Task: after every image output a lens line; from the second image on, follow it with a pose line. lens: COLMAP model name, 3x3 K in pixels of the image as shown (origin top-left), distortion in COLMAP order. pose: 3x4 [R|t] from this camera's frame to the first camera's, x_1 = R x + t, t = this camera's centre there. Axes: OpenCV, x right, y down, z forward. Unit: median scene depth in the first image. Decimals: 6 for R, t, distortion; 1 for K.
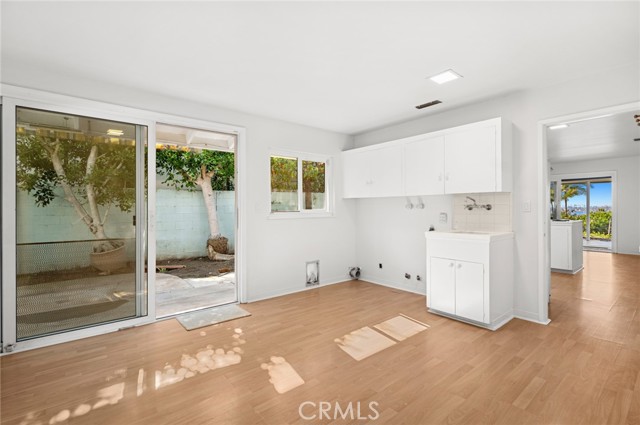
lens RADIAL K [[297.9, 0, 319.0], [0, 297.9, 208.3], [0, 0, 1]] dist [0.005087, -0.000020]
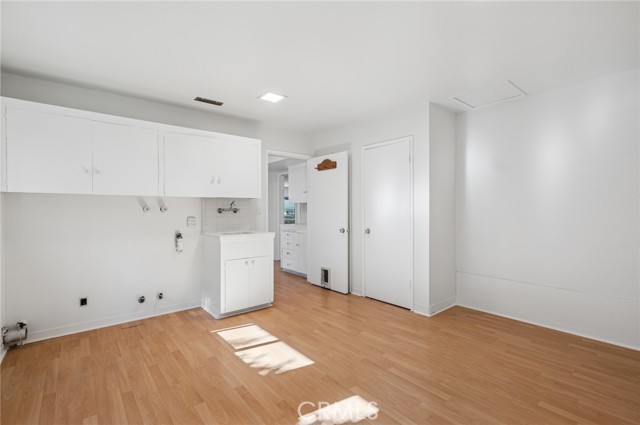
lens RADIAL K [[297.9, 0, 317.6], [0, 297.9, 212.4], [0, 0, 1]] dist [0.005087, -0.000020]
pose [[-0.006872, 0.004664, 0.999966, -0.633229], [0.007394, 0.999962, -0.004613, 0.012019], [-0.999949, 0.007362, -0.006906, 0.727065]]
